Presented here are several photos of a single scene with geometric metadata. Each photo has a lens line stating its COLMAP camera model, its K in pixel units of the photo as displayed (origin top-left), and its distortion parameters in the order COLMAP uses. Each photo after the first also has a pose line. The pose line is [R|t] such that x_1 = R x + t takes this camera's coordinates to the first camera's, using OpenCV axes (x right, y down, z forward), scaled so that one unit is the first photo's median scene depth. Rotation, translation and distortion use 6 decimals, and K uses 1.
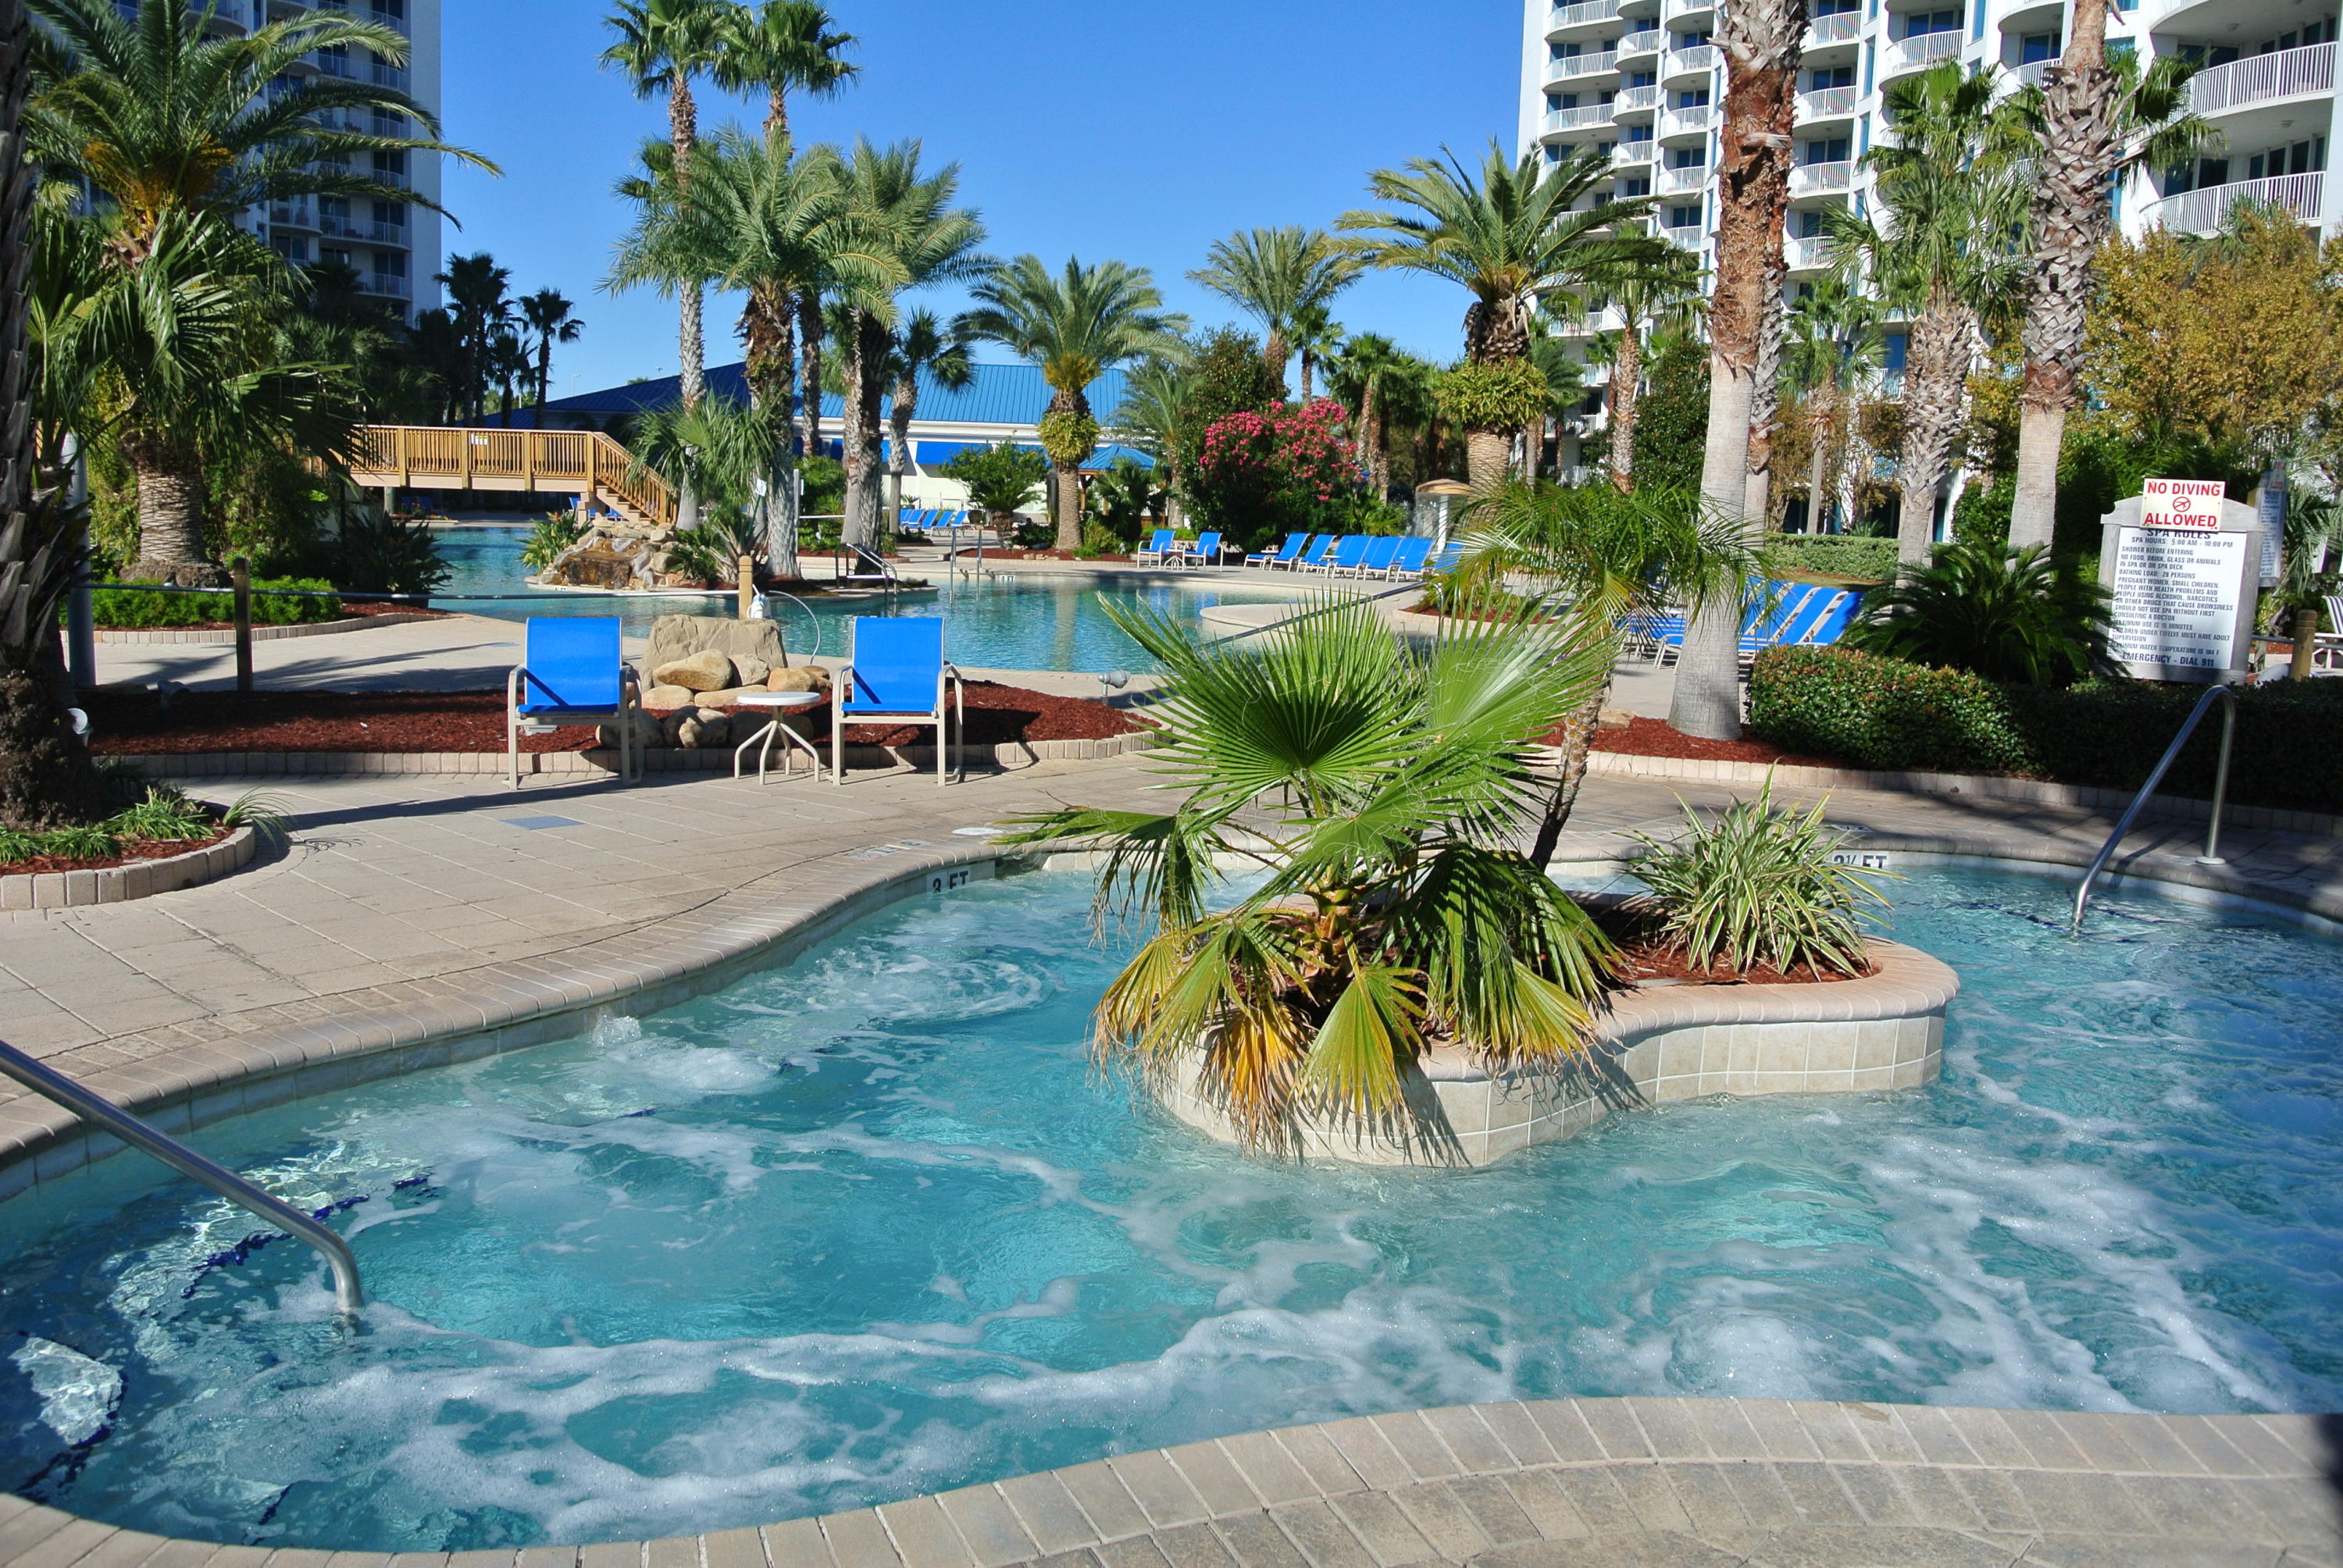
lens RADIAL K [[1843.0, 0, 1156.3], [0, 1843.0, 805.8], [0, 0, 1]] dist [-0.084966, 0.034258]
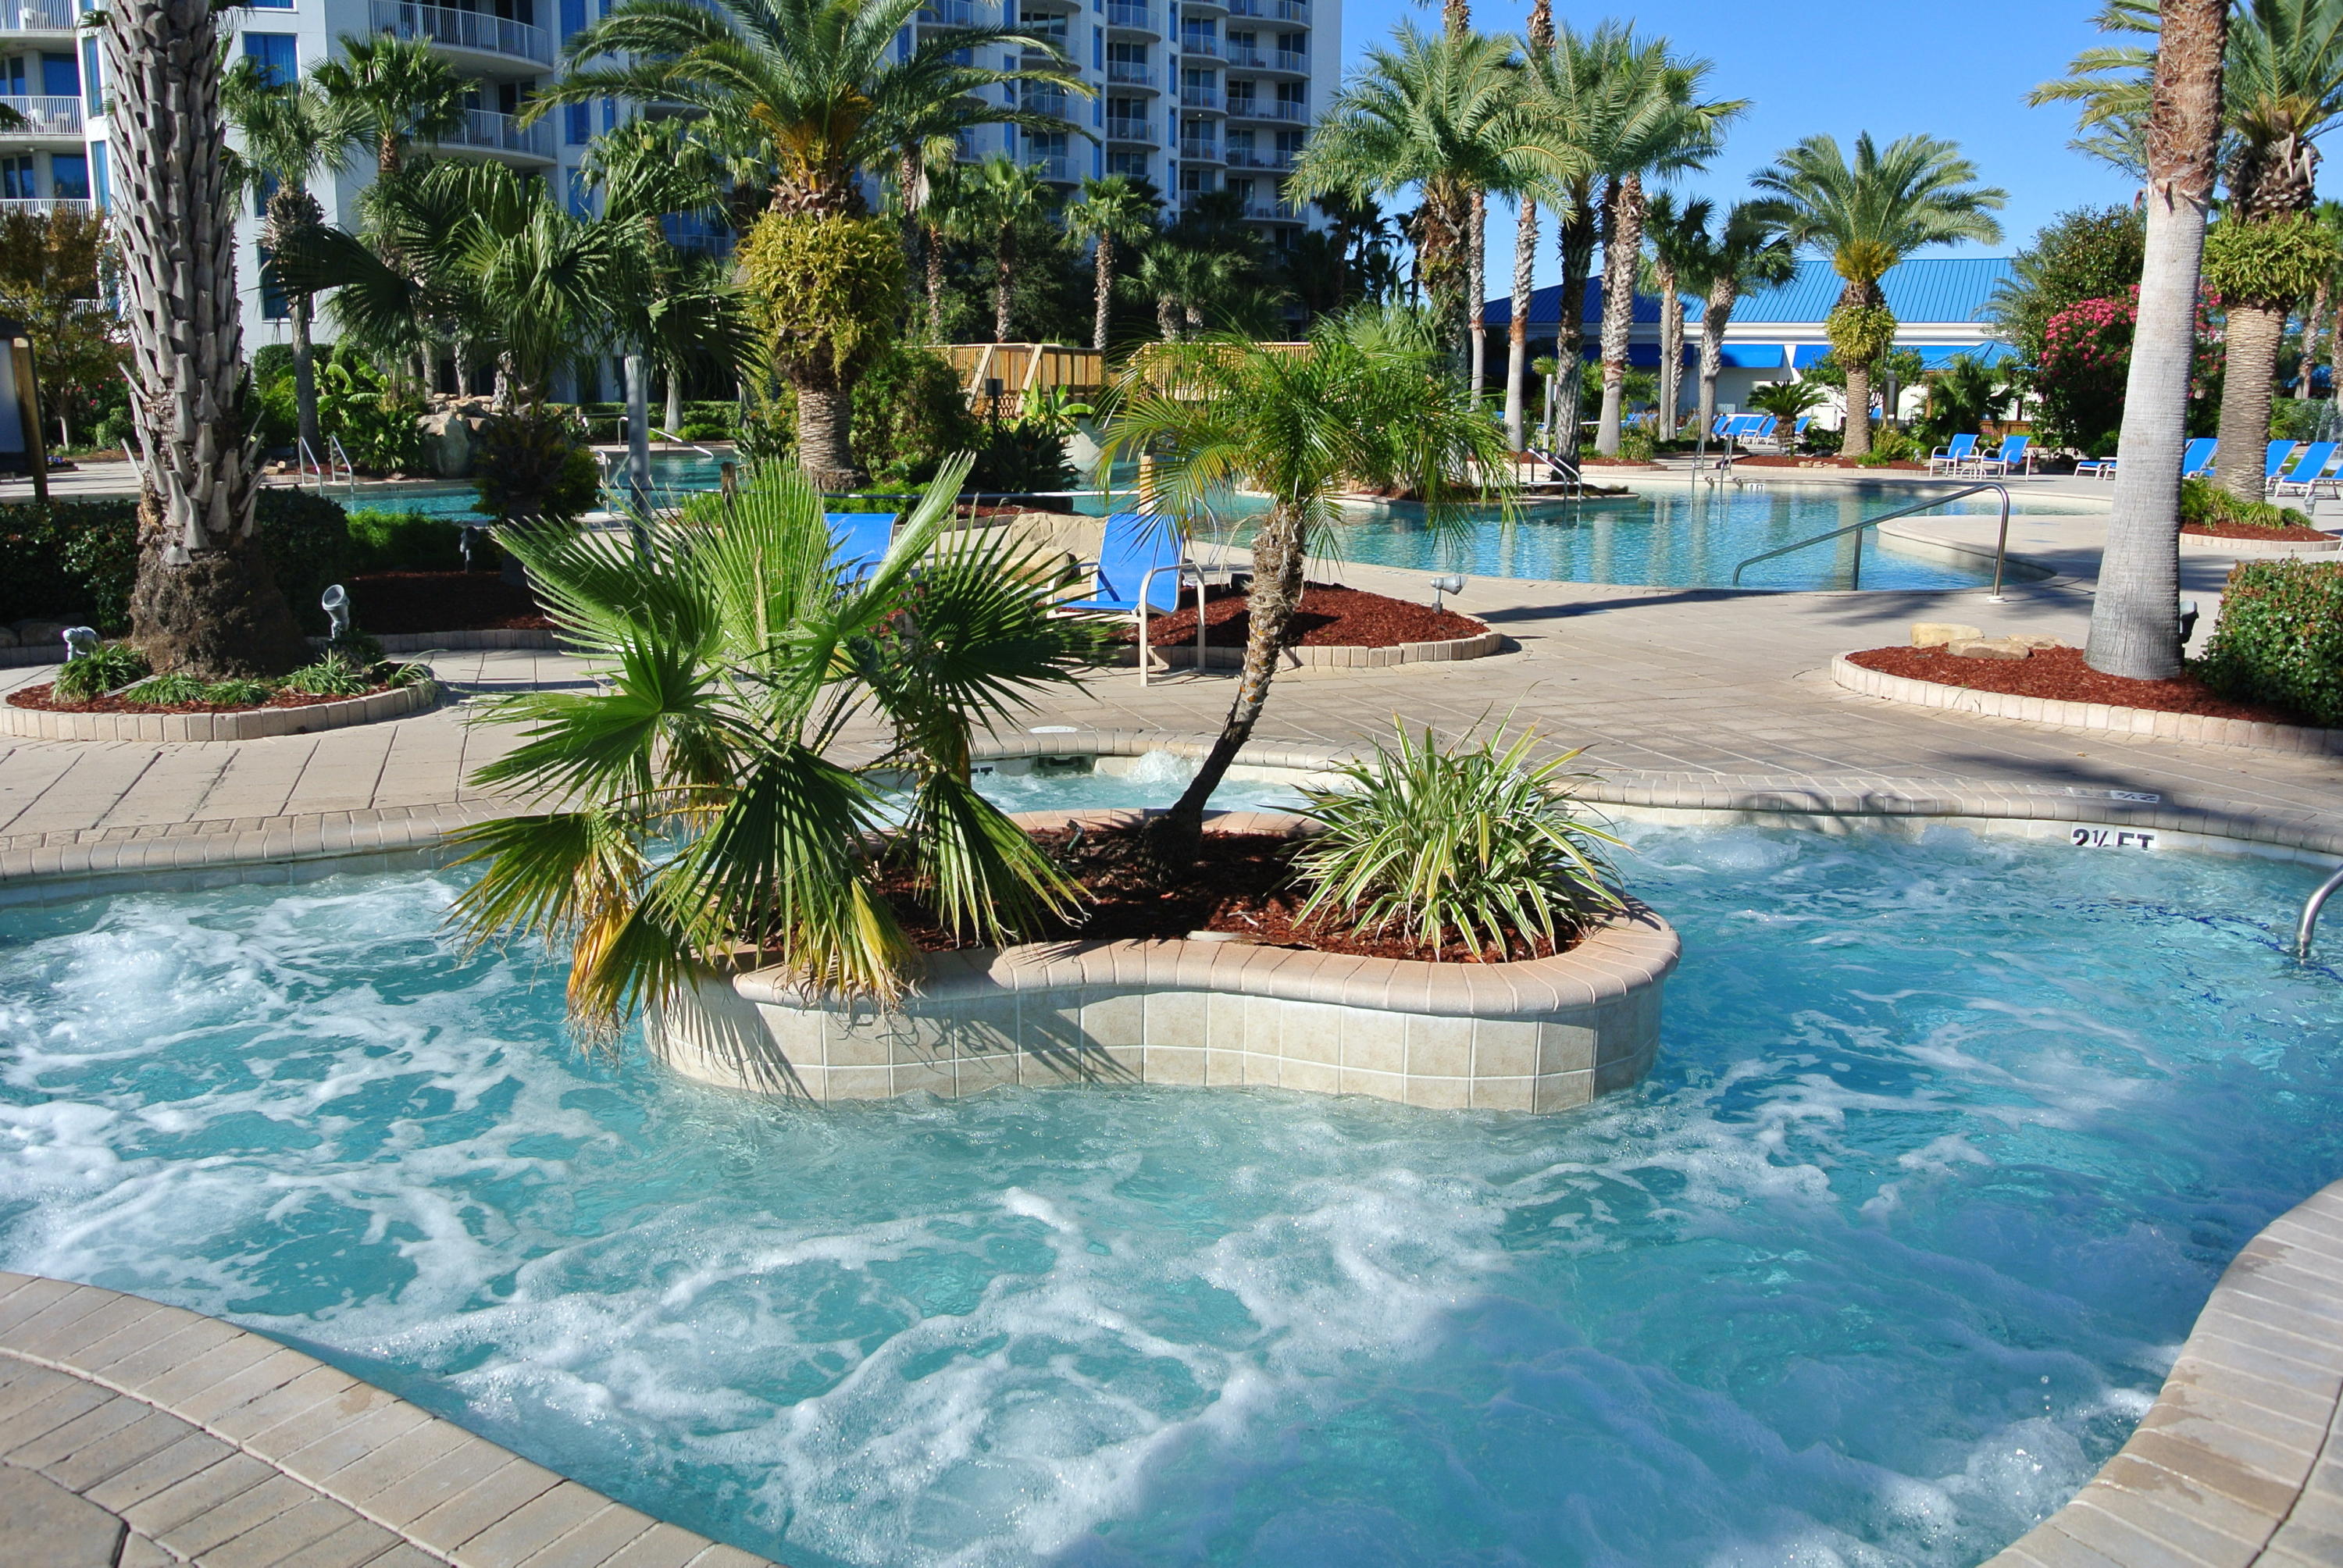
lens RADIAL K [[1843.0, 0, 1165.7], [0, 1843.0, 796.2], [0, 0, 1]] dist [-0.084966, 0.034258]
pose [[0.876620, 0.073546, -0.475529, 0.153852], [-0.053868, 0.997038, 0.054901, -0.002874], [0.478158, -0.022511, 0.877985, 0.059748]]
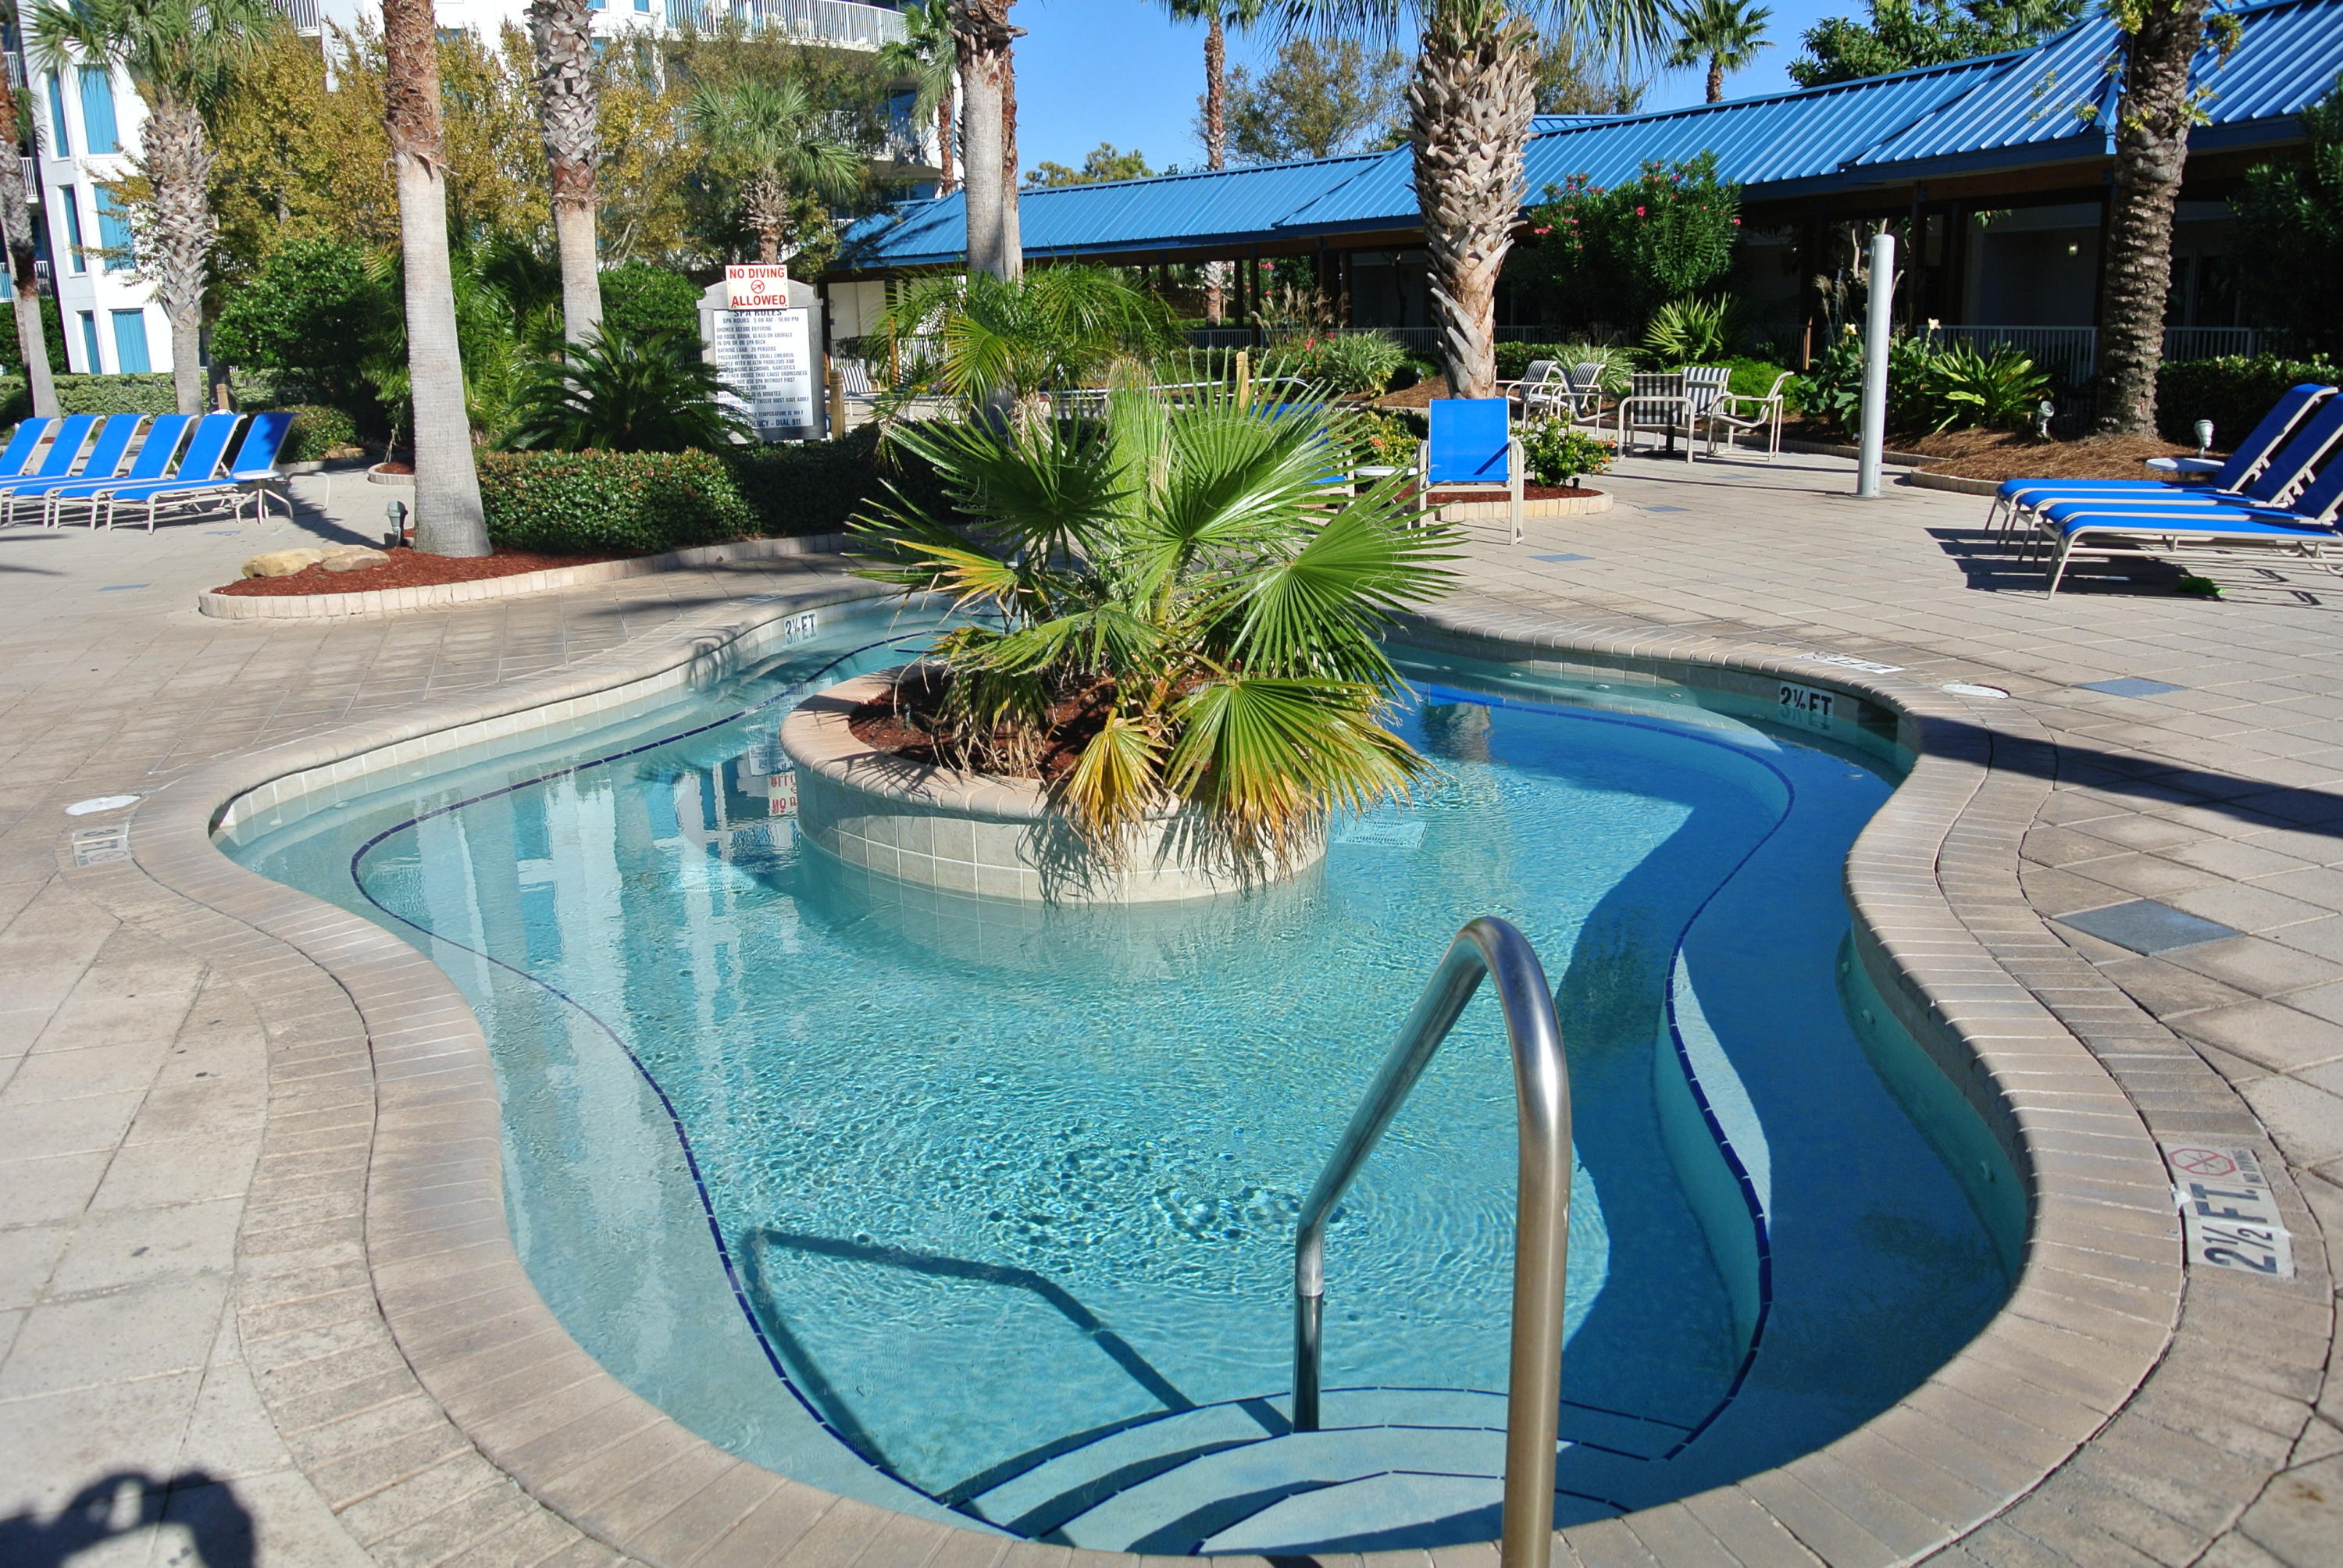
lens RADIAL K [[1843.0, 0, 1166.4], [0, 1843.0, 786.1], [0, 0, 1]] dist [-0.084966, 0.034258]
pose [[0.474722, -0.264249, 0.839531, -0.179966], [0.189340, 0.962193, 0.195793, -0.019258], [-0.859529, 0.066010, 0.506807, 0.099706]]
